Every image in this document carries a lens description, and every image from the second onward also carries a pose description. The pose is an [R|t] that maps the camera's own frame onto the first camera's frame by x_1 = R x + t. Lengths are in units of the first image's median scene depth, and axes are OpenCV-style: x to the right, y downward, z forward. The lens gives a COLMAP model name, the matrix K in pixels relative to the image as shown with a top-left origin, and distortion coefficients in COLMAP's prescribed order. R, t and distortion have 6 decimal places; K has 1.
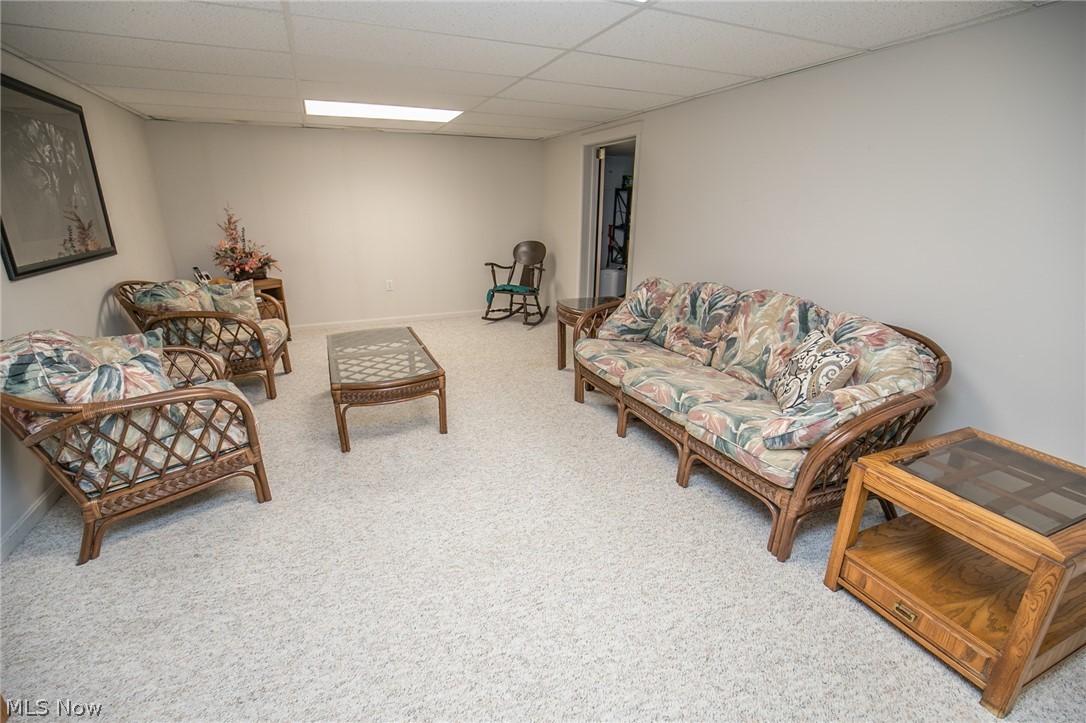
lens RADIAL K [[492.7, 0, 544.9], [0, 492.7, 369.0], [0, 0, 1]] dist [-0.014494, 0.003931]
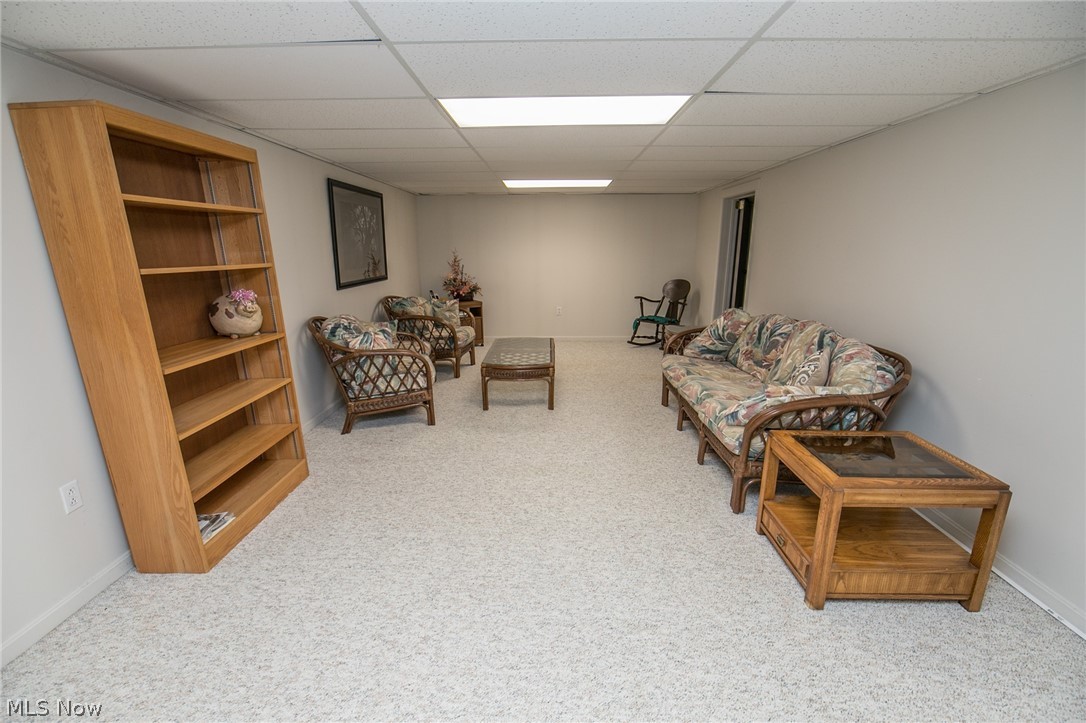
lens RADIAL K [[492.7, 0, 544.9], [0, 492.7, 369.0], [0, 0, 1]] dist [-0.014494, 0.003931]
pose [[0.909896, 0.095486, -0.403698, 0.322474], [-0.126860, 0.990576, -0.051632, 0.087572], [0.394964, 0.098193, 0.913434, -0.290990]]
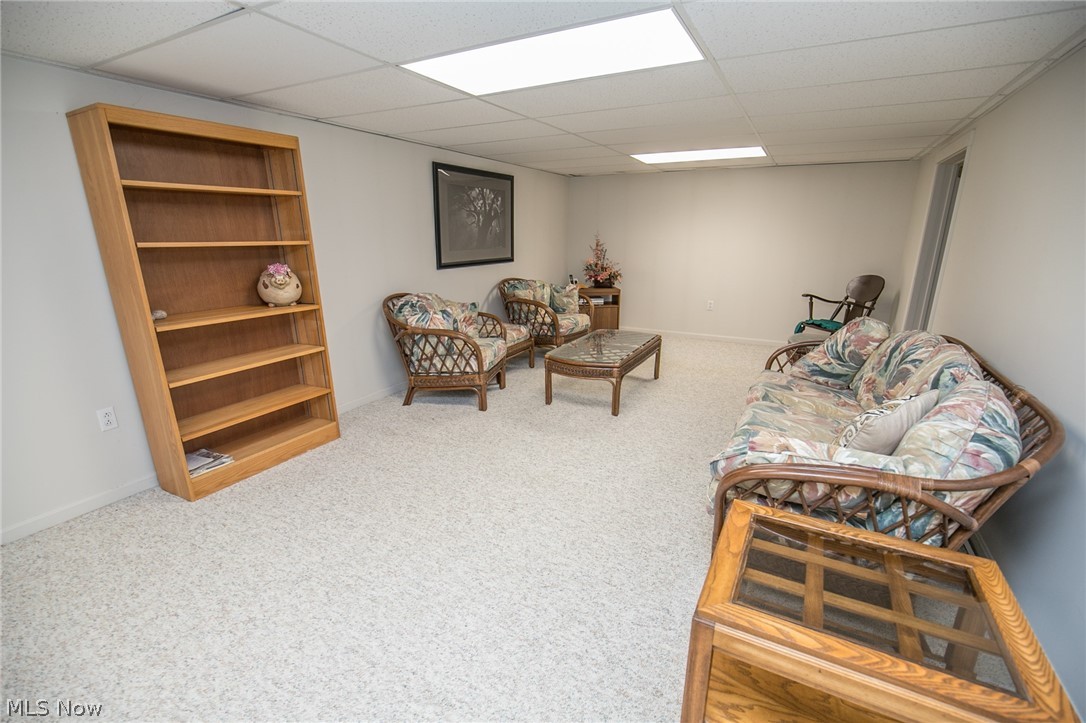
lens RADIAL K [[492.7, 0, 544.9], [0, 492.7, 369.0], [0, 0, 1]] dist [-0.014494, 0.003931]
pose [[0.622474, 0.209100, -0.754190, 0.572715], [-0.249741, 0.966339, 0.061793, -0.013676], [0.741725, 0.149887, 0.653742, 0.043100]]
